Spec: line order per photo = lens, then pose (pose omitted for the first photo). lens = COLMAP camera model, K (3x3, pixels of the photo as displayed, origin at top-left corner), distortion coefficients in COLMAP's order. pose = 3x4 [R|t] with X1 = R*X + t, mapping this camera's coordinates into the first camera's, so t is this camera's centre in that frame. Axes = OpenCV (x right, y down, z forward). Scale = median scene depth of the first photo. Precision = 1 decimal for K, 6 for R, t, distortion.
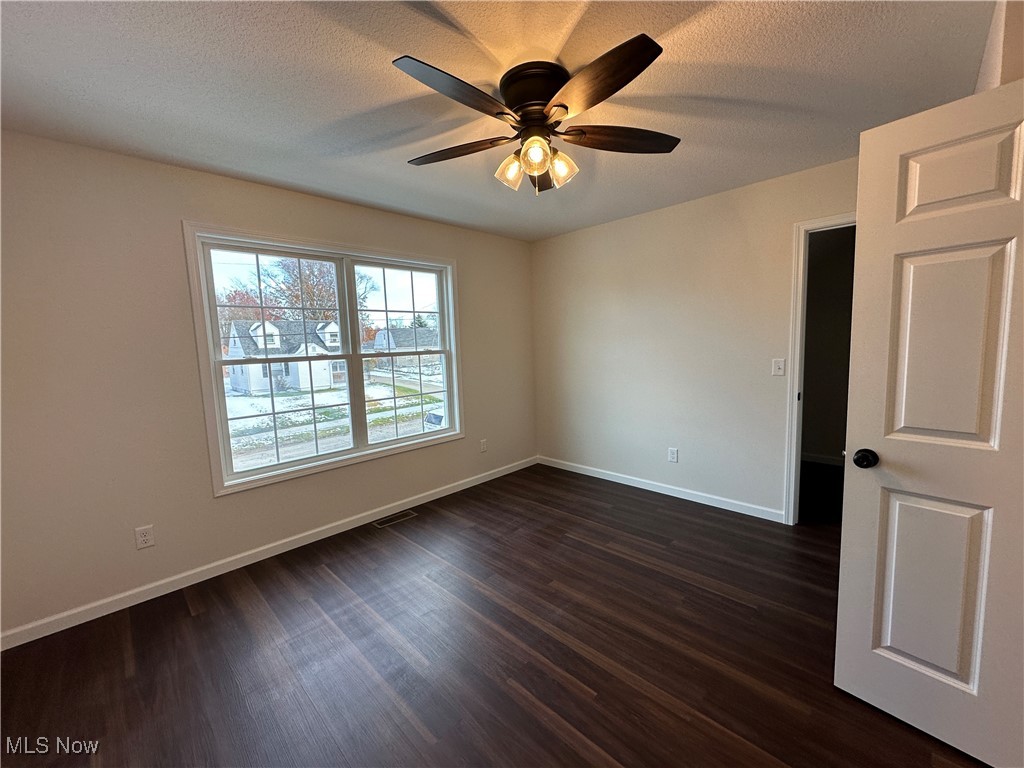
lens RADIAL K [[407.7, 0, 506.2], [0, 407.7, 388.5], [0, 0, 1]] dist [-0.001081, -0.001021]
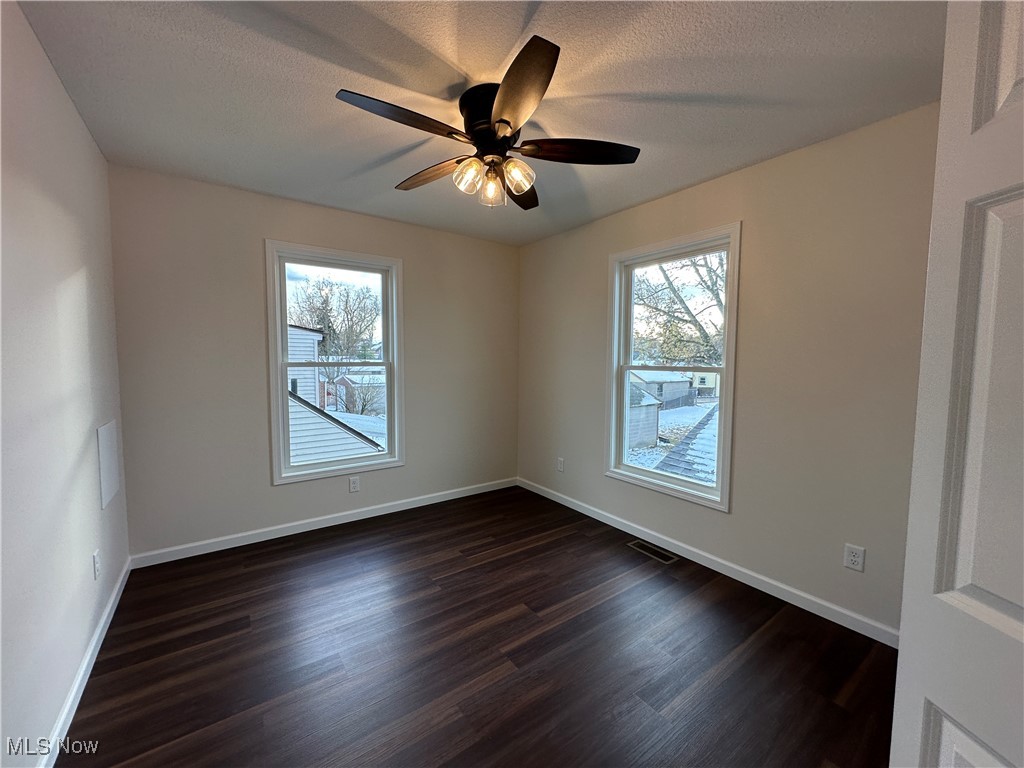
lens RADIAL K [[407.7, 0, 514.5], [0, 407.7, 379.6], [0, 0, 1]] dist [-0.001081, -0.001021]
pose [[0.984277, 0.050962, -0.169122, 0.225289], [-0.059430, 0.997200, -0.045385, -0.020833], [0.166336, 0.054722, 0.984550, 0.047642]]
